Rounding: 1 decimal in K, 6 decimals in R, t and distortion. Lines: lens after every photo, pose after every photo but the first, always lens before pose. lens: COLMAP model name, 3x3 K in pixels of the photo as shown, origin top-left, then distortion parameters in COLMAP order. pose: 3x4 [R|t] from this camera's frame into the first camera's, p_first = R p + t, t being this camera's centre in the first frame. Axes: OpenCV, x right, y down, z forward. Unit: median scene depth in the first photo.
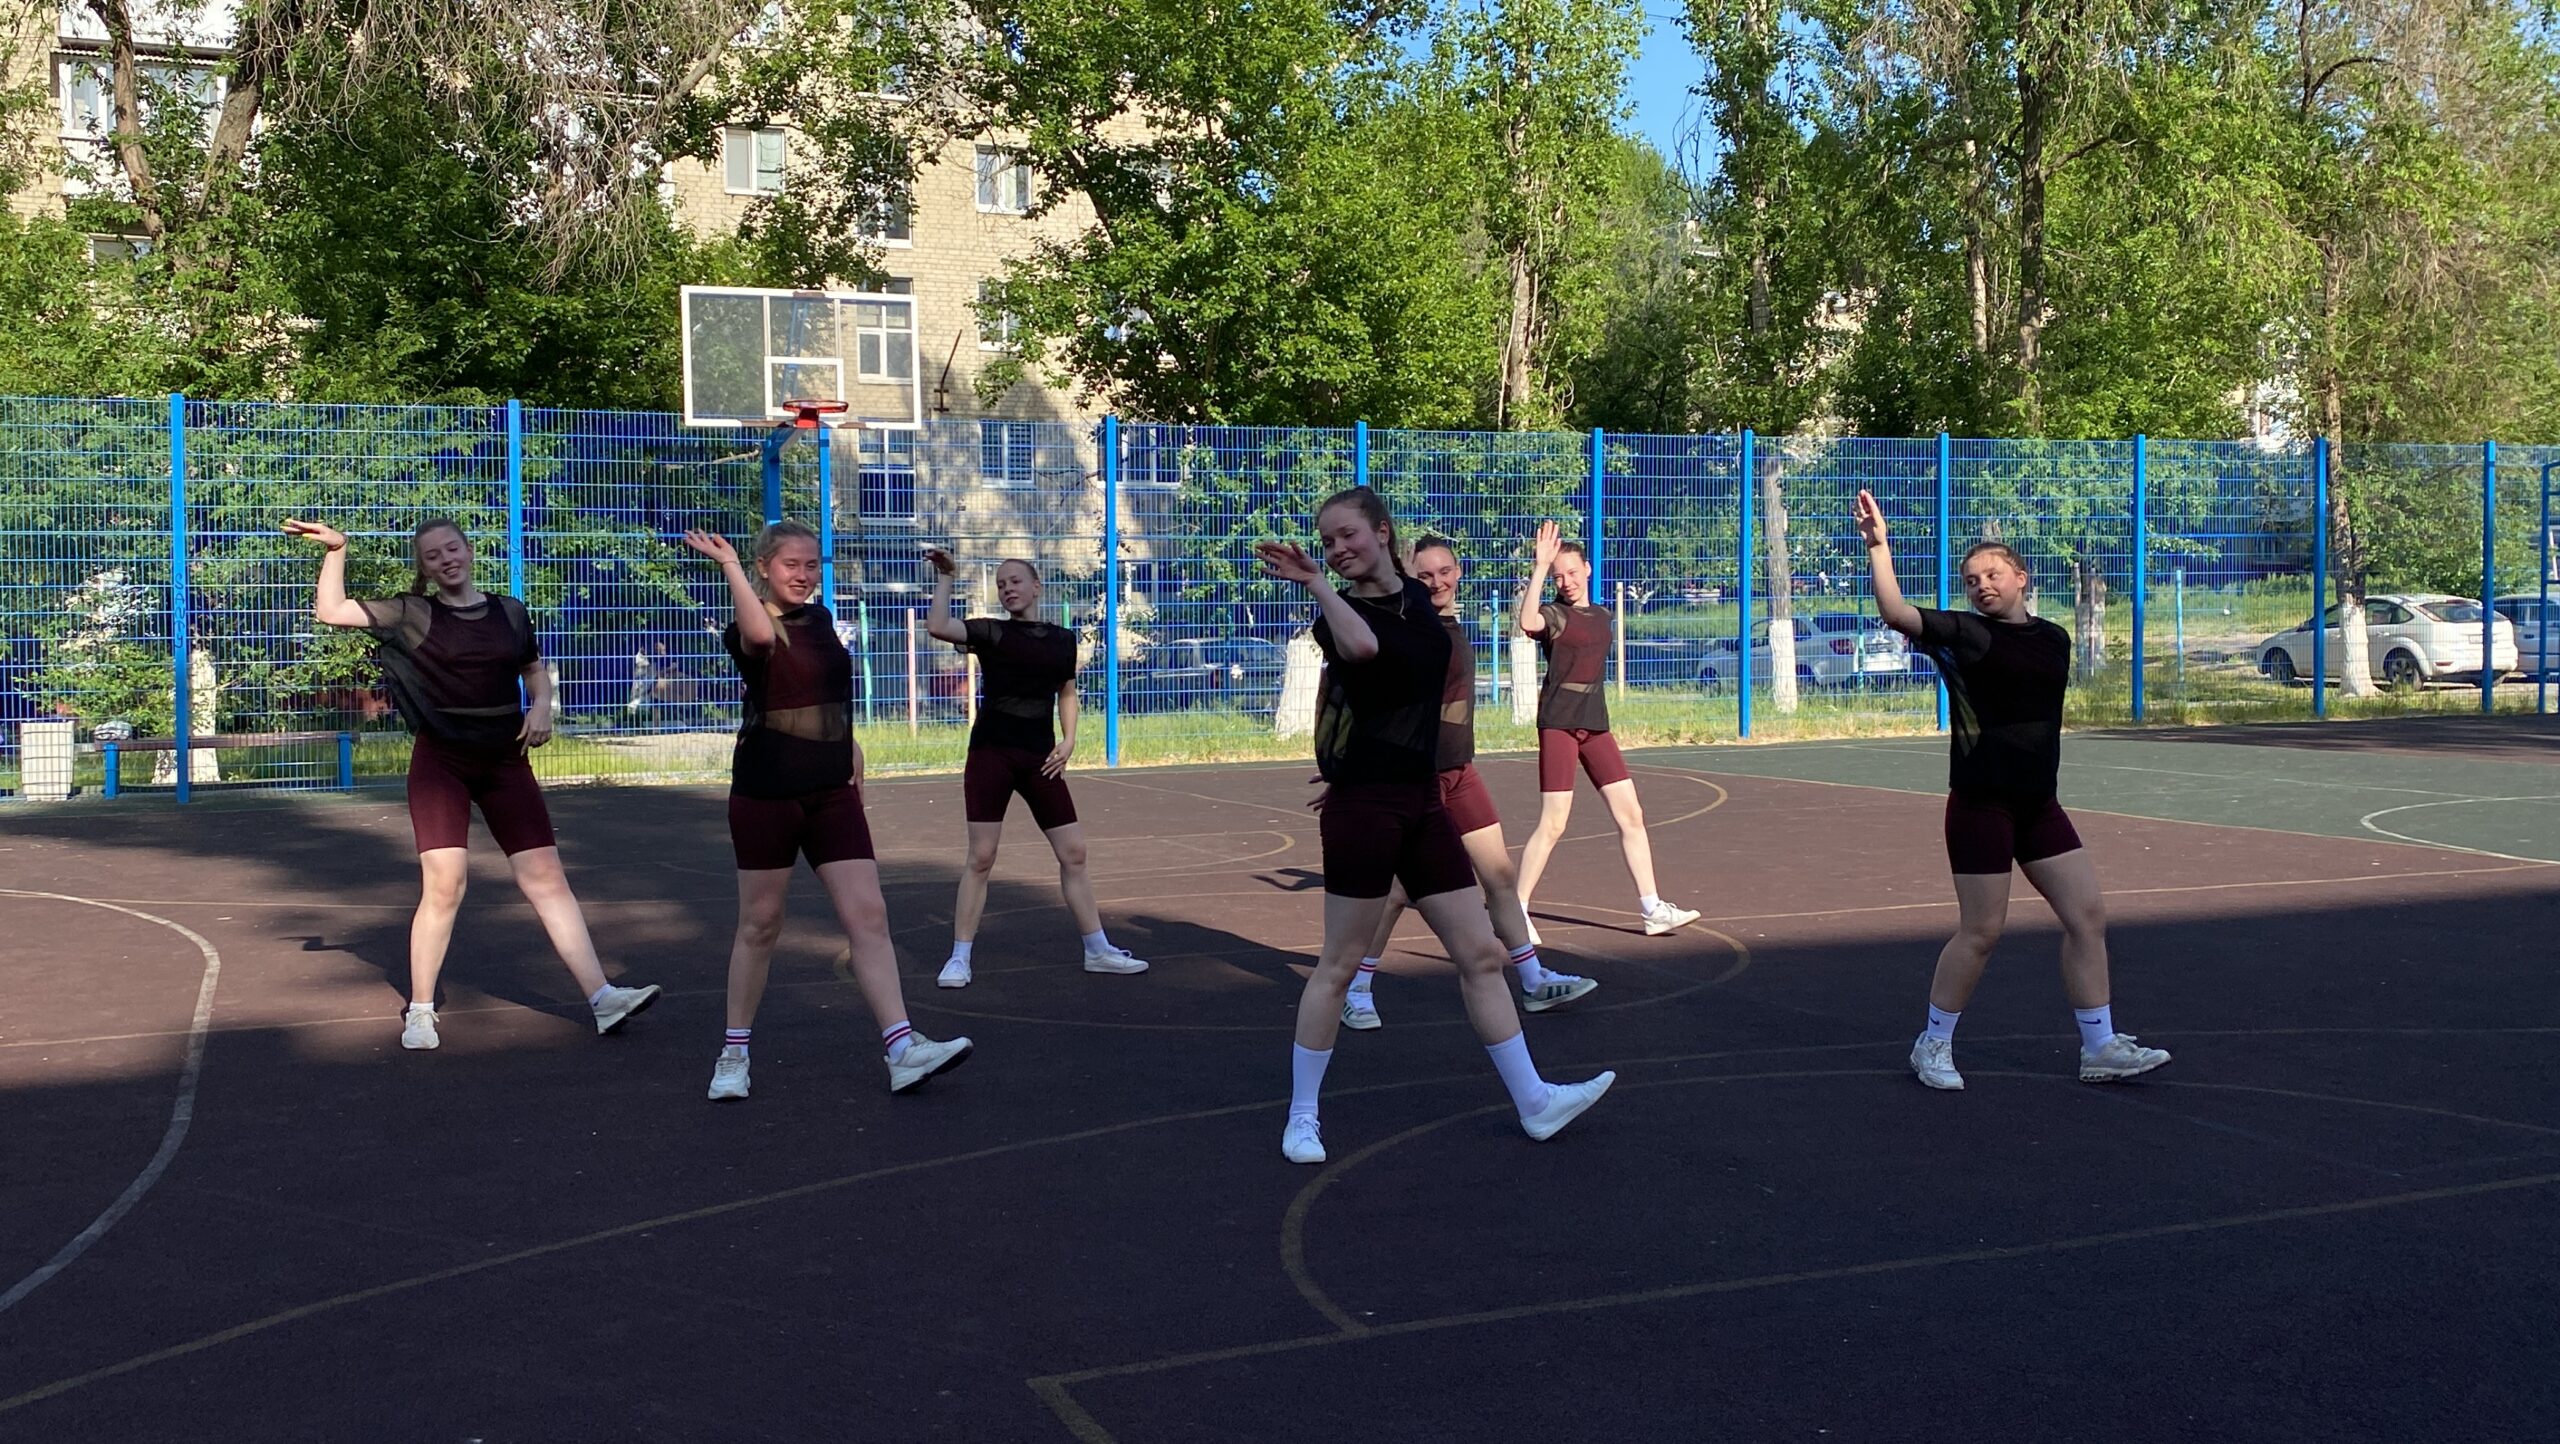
lens RADIAL K [[2451.7, 0, 1245.9], [0, 2451.7, 666.3], [0, 0, 1]] dist [0.122252, 0.000000]
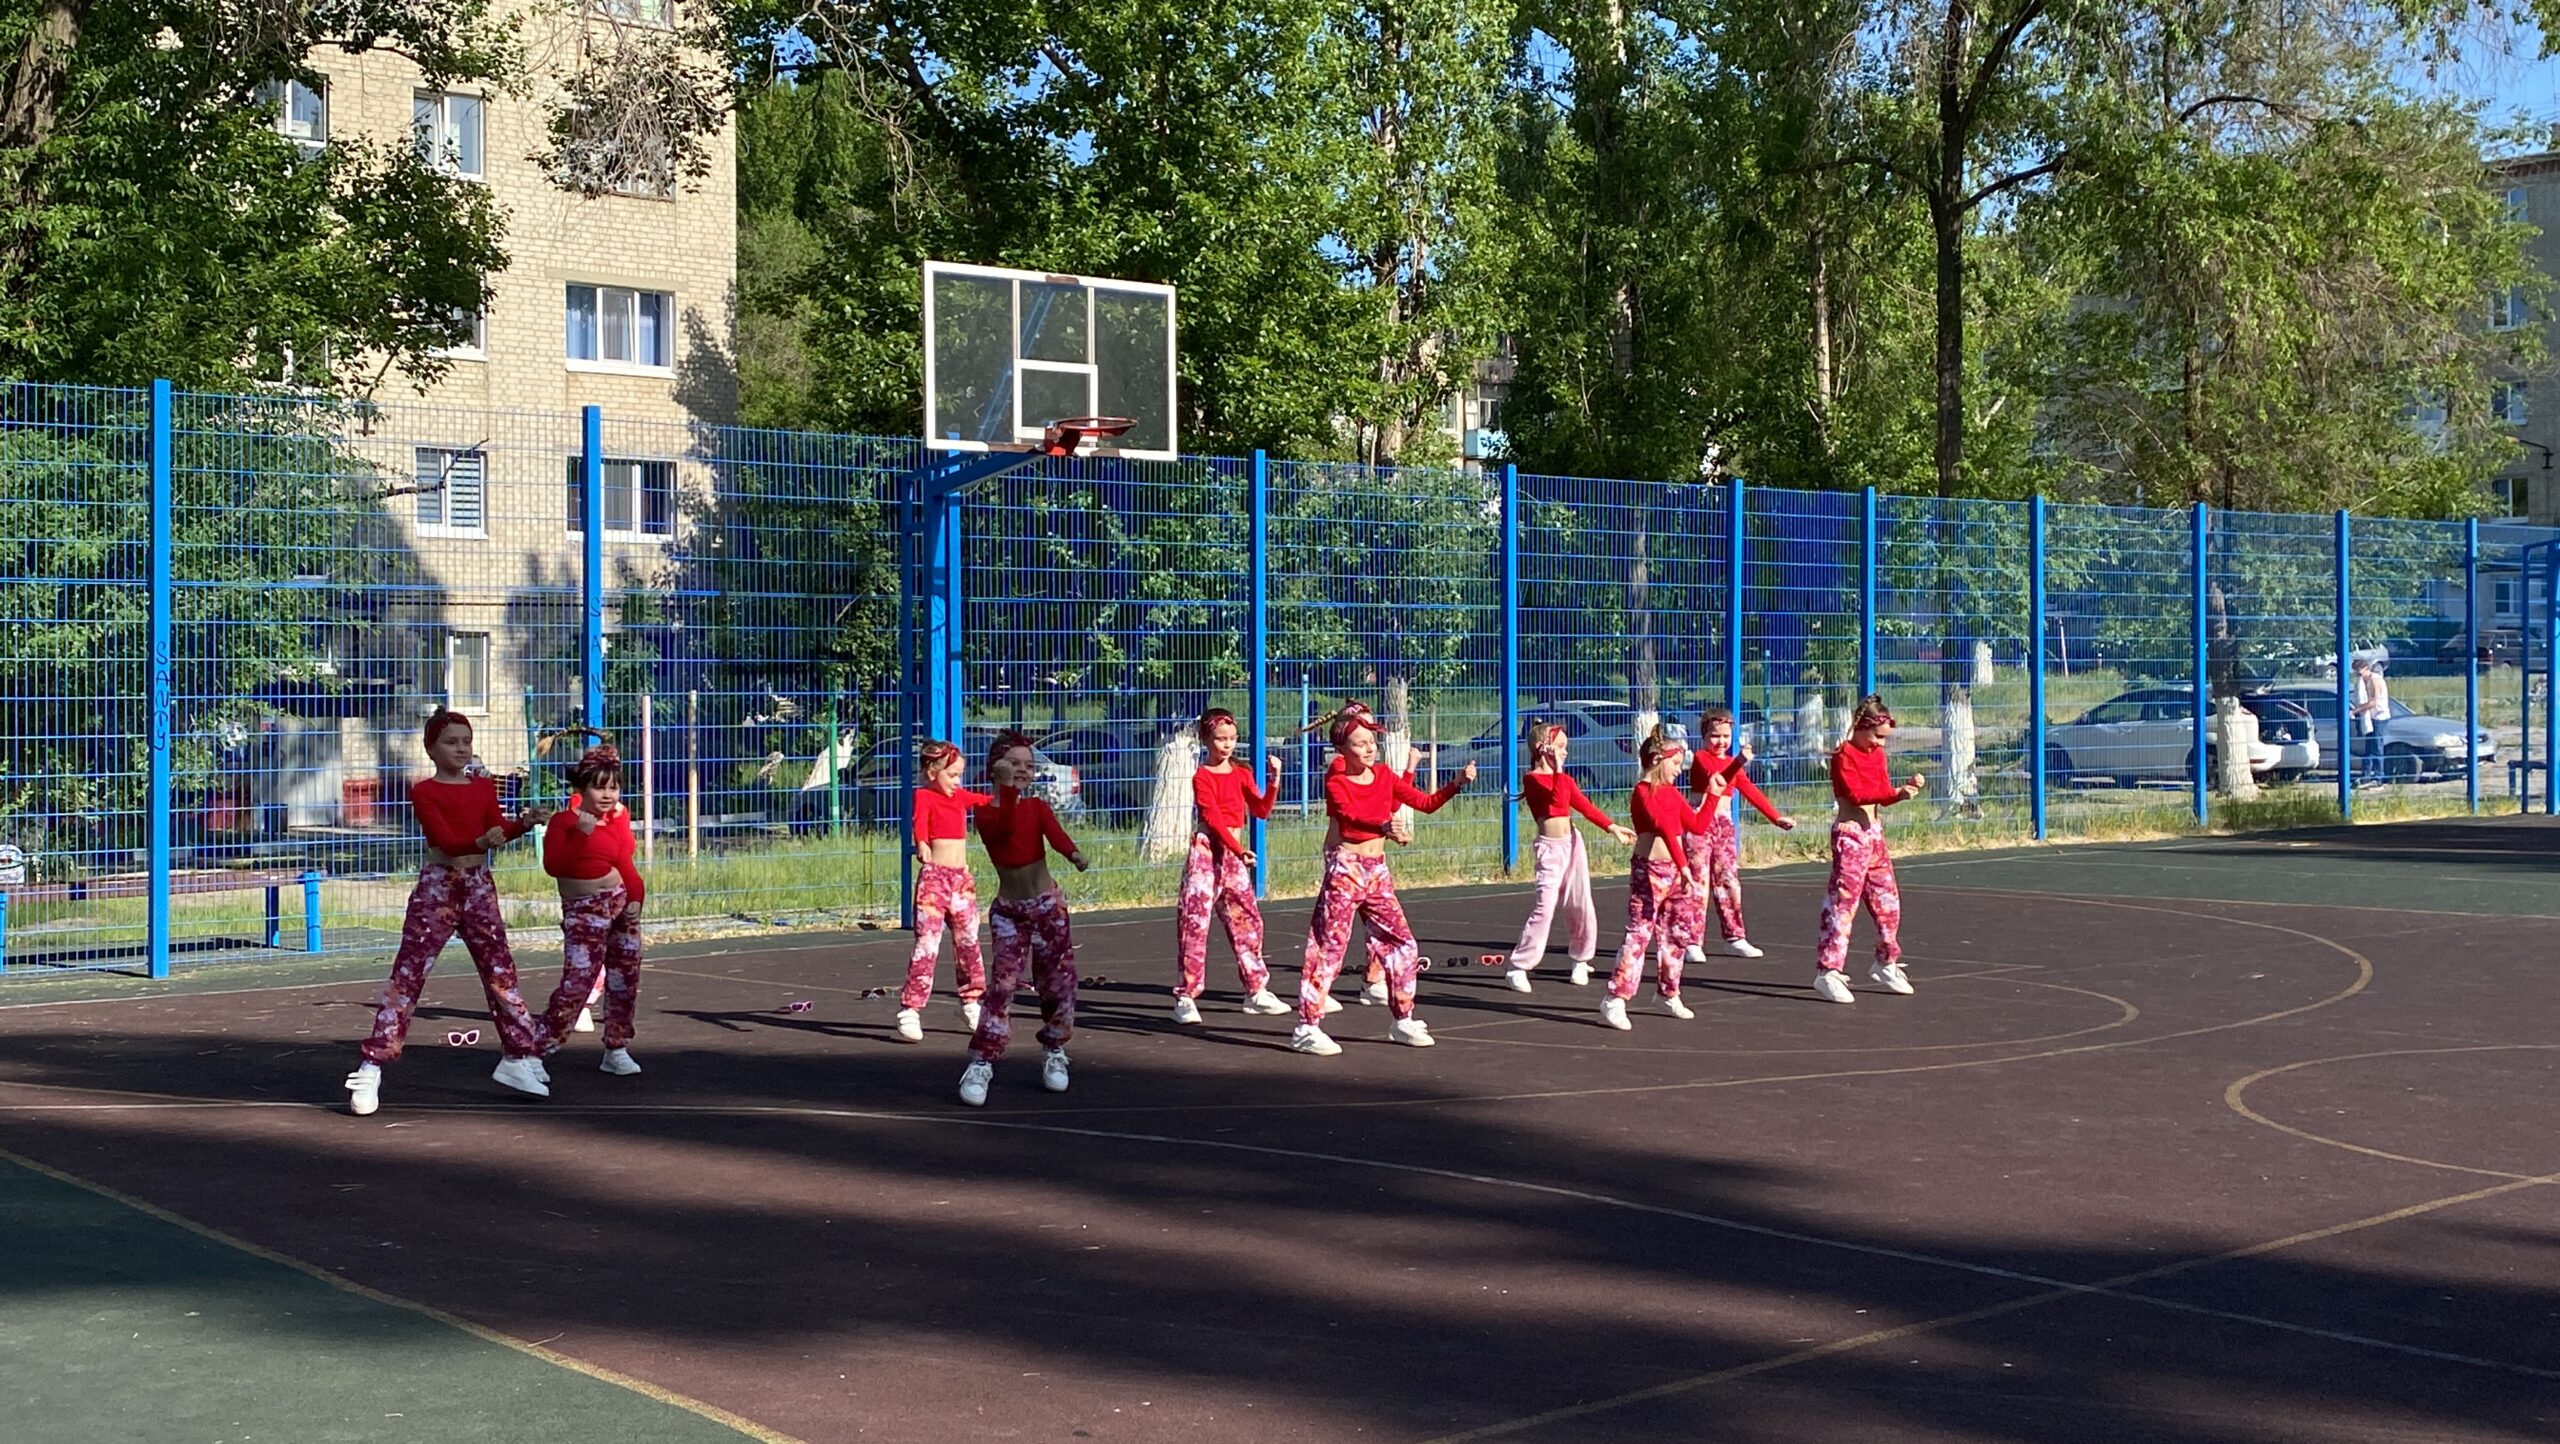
lens RADIAL K [[3008.3, 0, 1283.3], [0, 3008.3, 629.0], [0, 0, 1]] dist [0.120994, 0.000000]
pose [[0.949777, 0.008492, 0.312811, -0.270205], [0.006204, 0.998924, -0.045956, -0.000444], [-0.312865, 0.045589, 0.948703, 0.070968]]
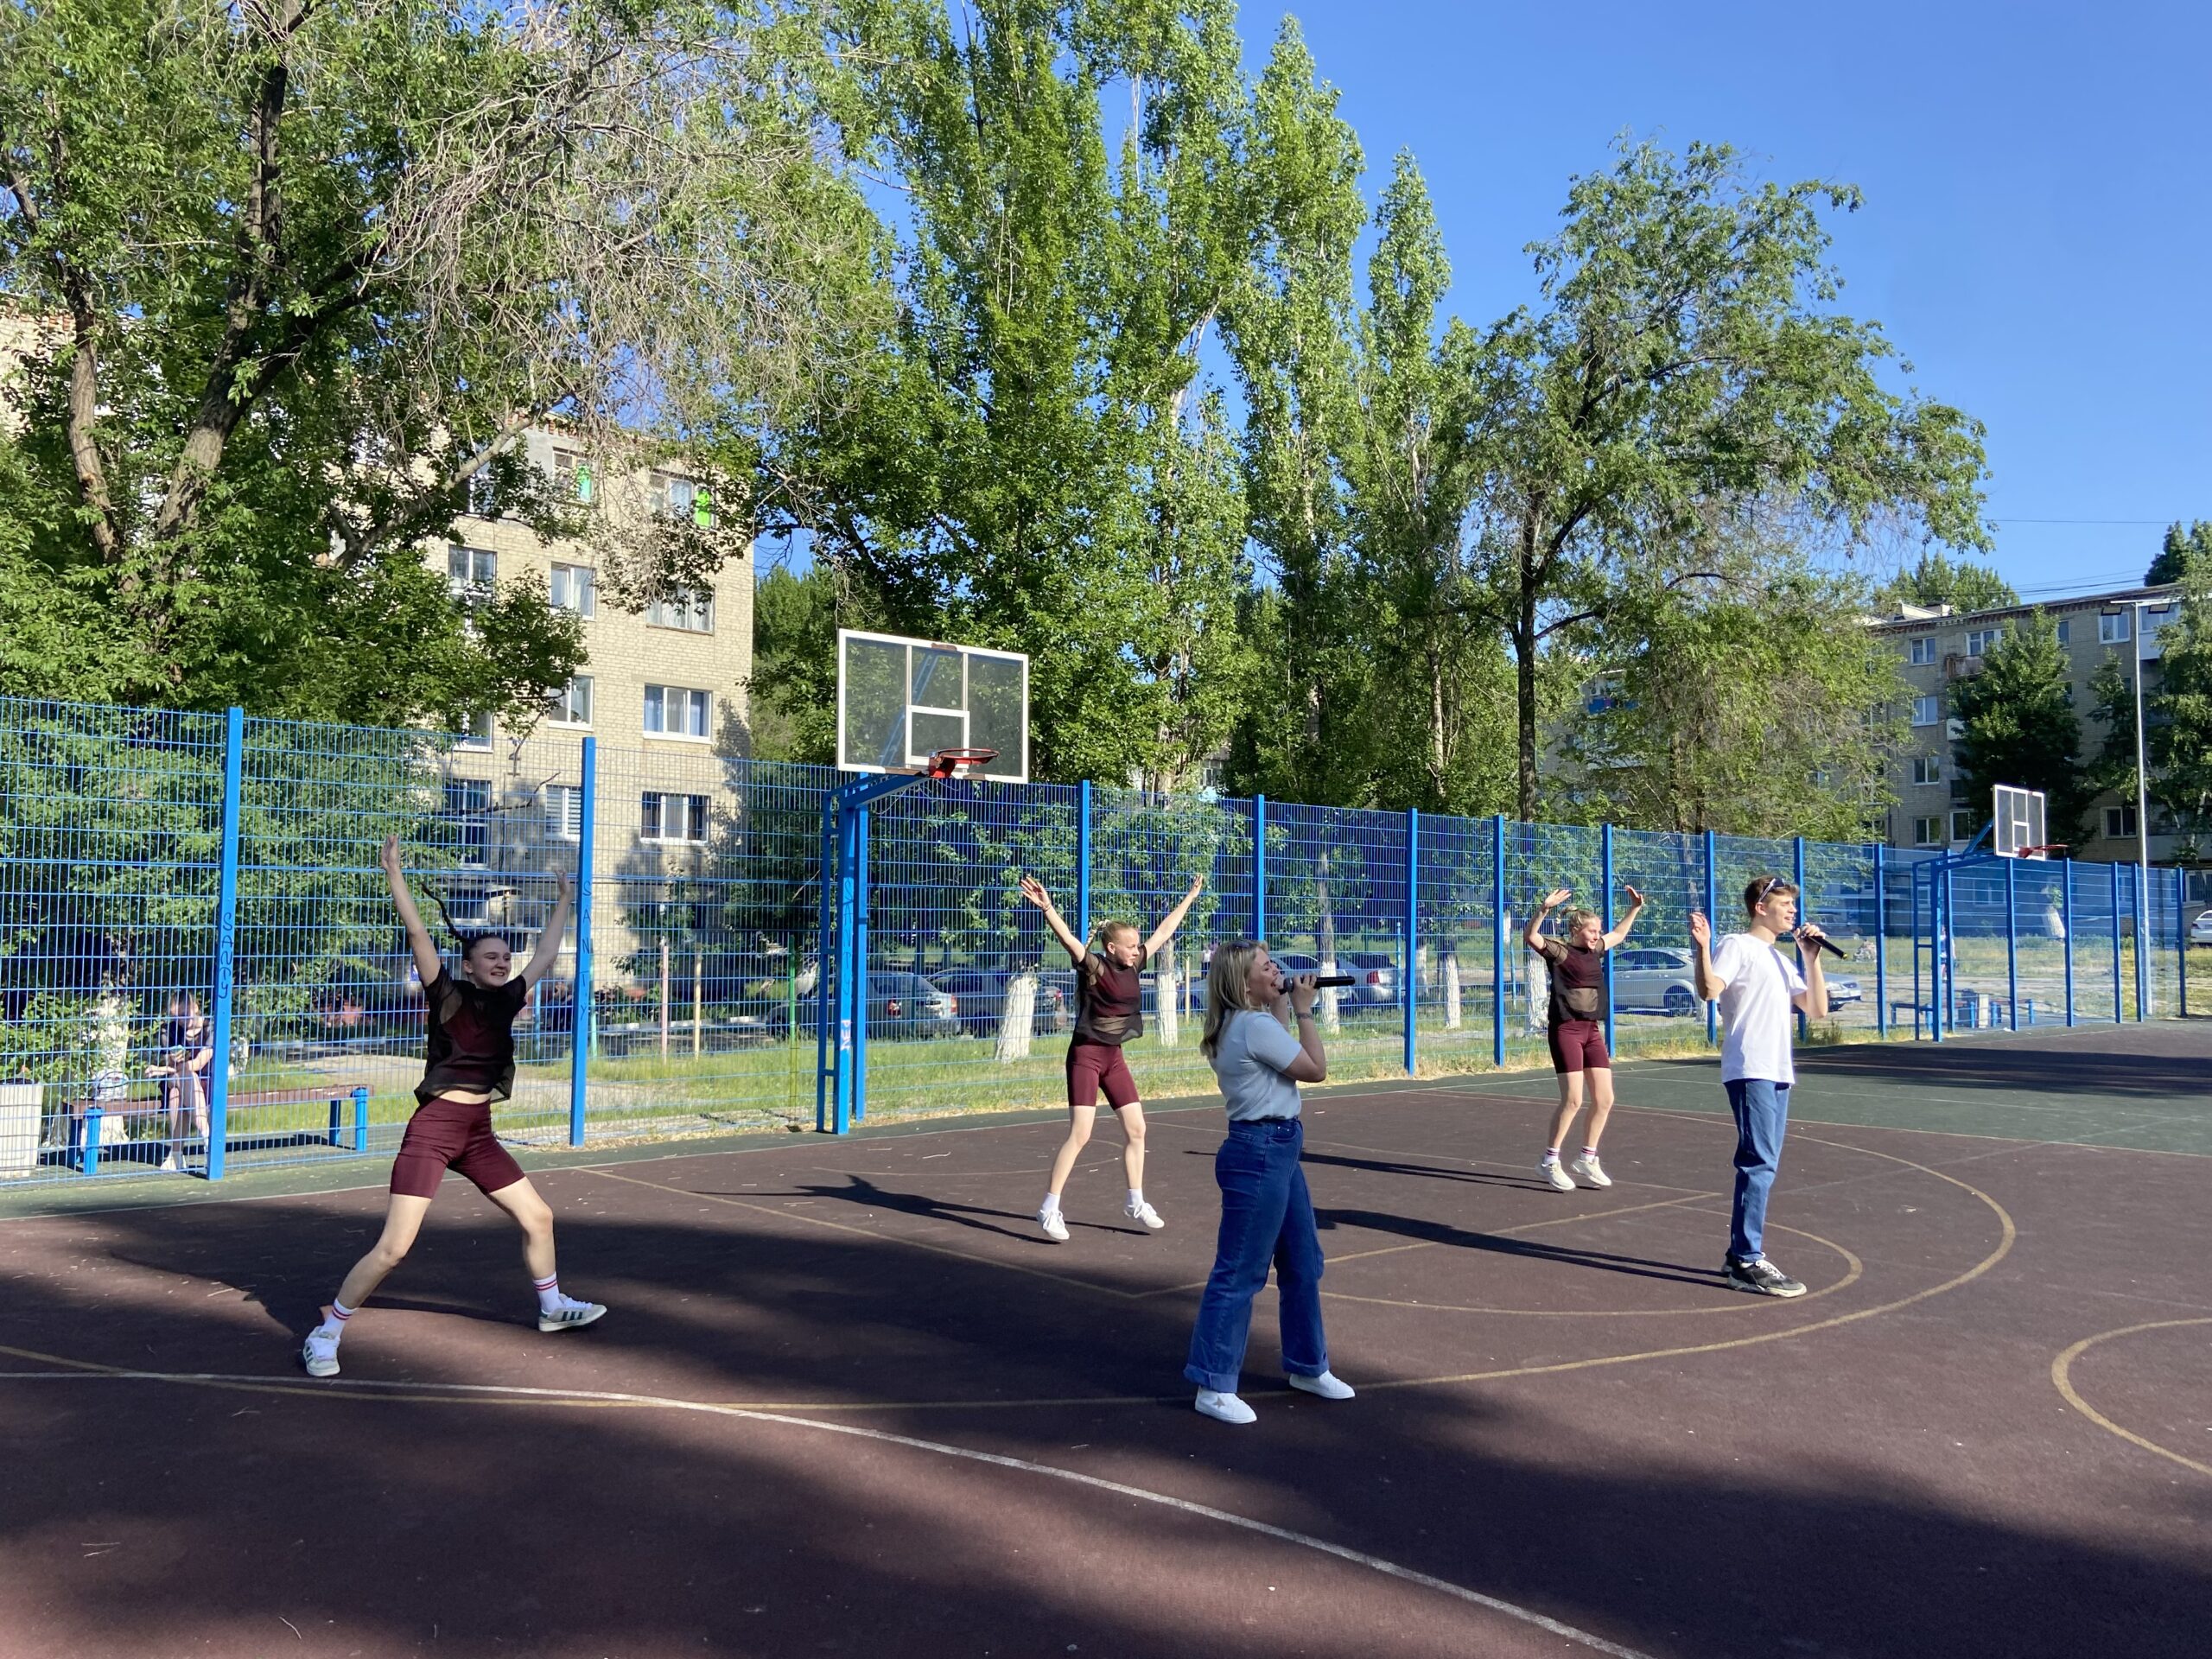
lens RADIAL K [[1731.5, 0, 1088.5], [0, 1731.5, 824.5], [0, 0, 1]] dist [0.045298, -0.024117]
pose [[0.948029, 0.034891, 0.316264, -0.230758], [-0.006497, 0.995885, -0.090392, -0.009804], [-0.318116, 0.083640, 0.944355, 0.214224]]
